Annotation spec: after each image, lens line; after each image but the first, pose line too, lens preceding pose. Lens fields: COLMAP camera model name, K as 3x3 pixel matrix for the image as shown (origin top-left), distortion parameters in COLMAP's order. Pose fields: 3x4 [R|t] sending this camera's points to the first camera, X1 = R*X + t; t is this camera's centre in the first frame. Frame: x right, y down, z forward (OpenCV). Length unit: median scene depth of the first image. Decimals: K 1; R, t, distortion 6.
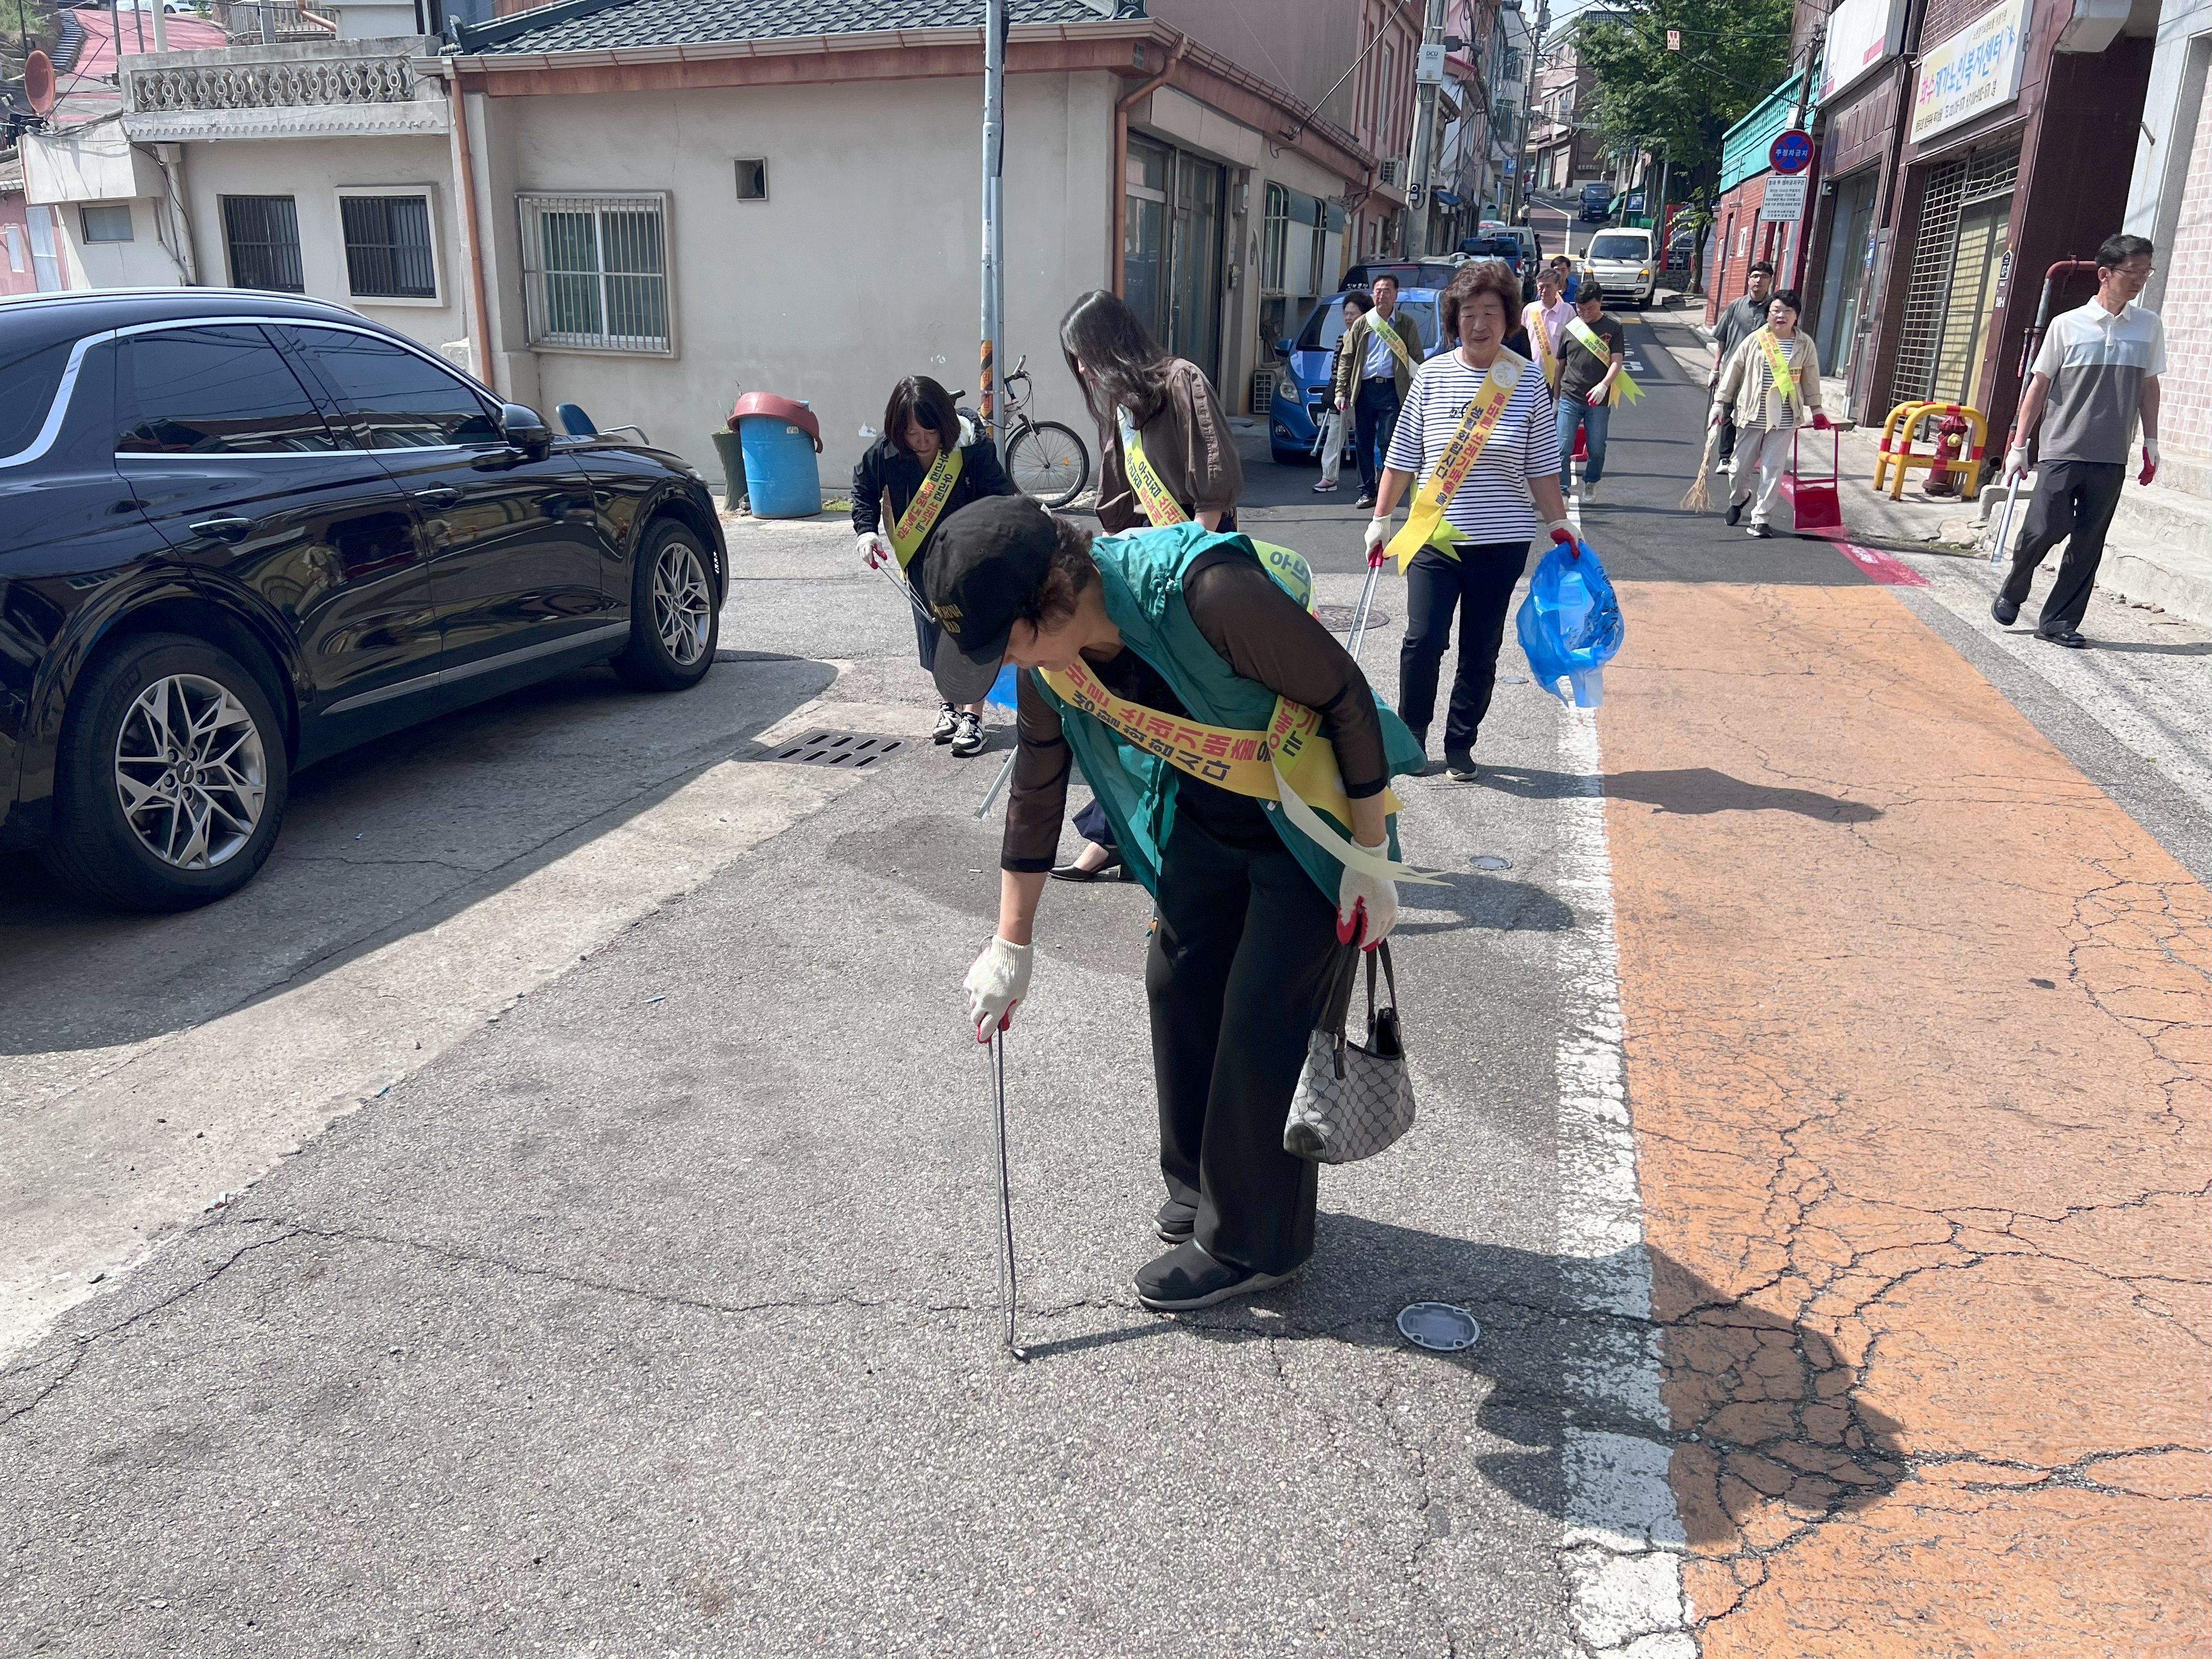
lens RADIAL K [[1657.3, 0, 1103.4], [0, 1657.3, 829.3], [0, 0, 1]] dist [-0.000677, 0.001103]
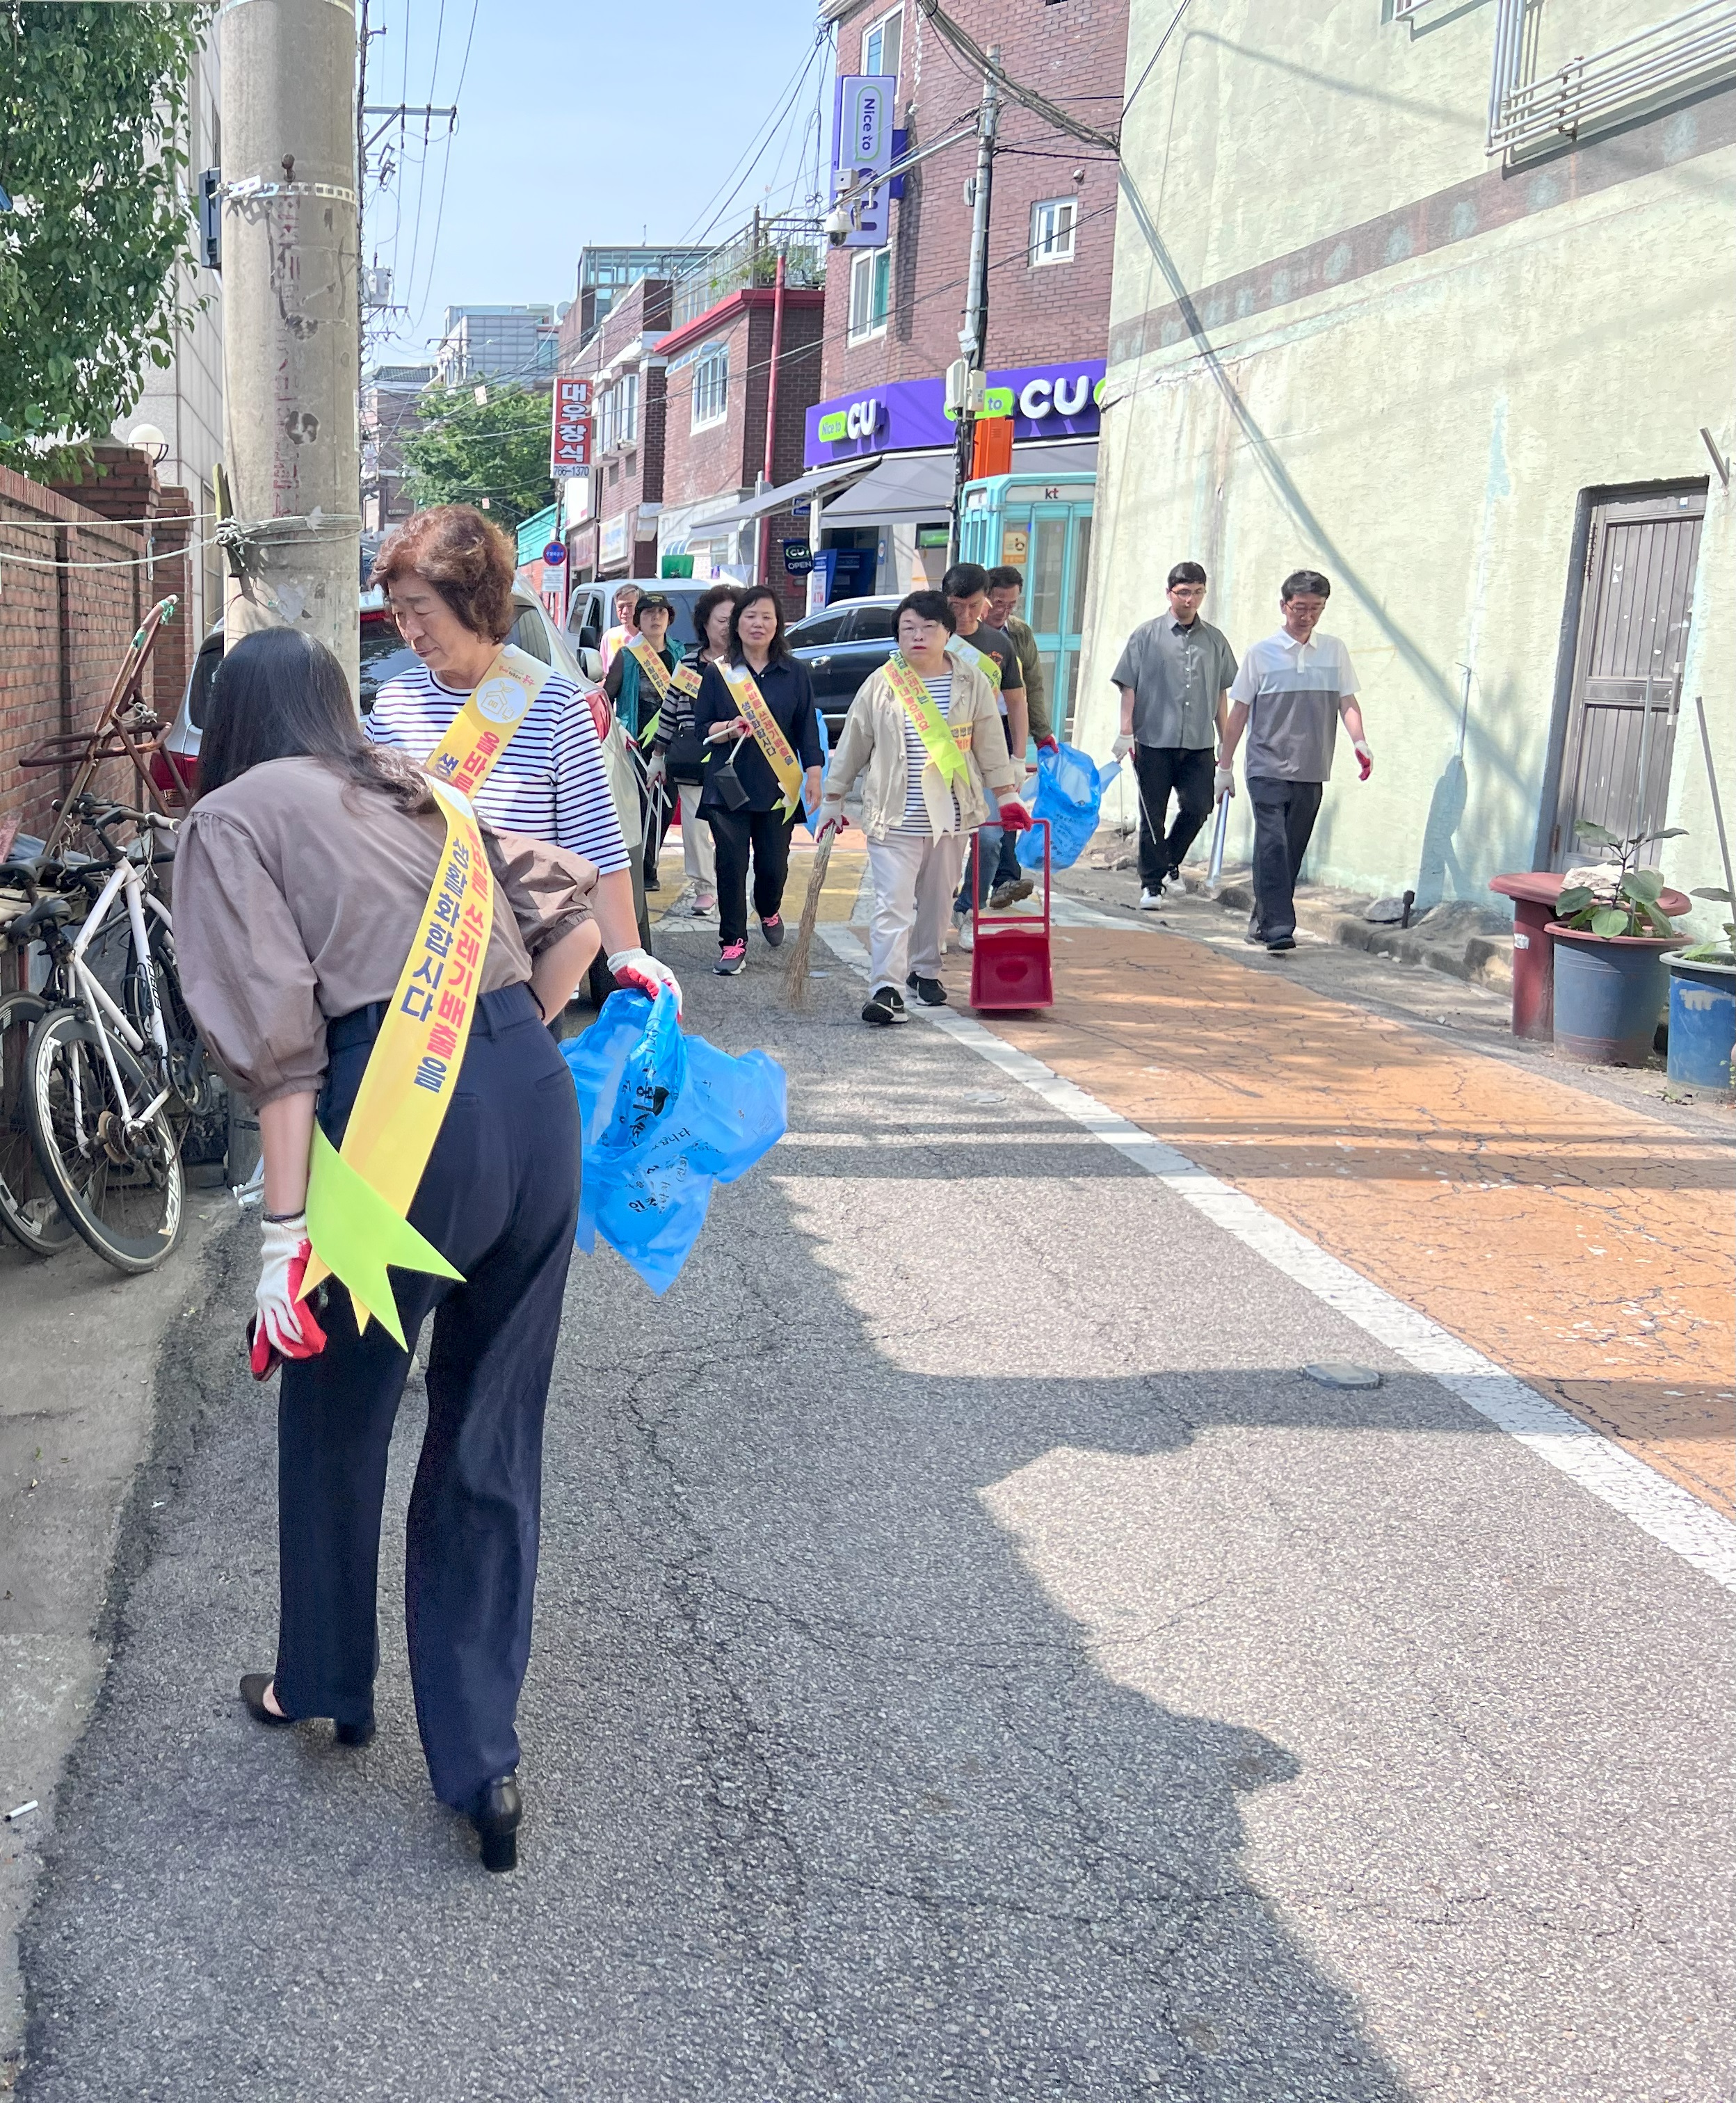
lens RADIAL K [[2081.7, 0, 865.1], [0, 2081.7, 1053.1], [0, 0, 1]] dist [0.001990, 0.000000]
pose [[0.880314, -0.065738, 0.469815, -0.362395], [0.118041, 0.989558, -0.082717, 0.332928], [-0.459472, 0.128274, 0.878881, -1.011963]]
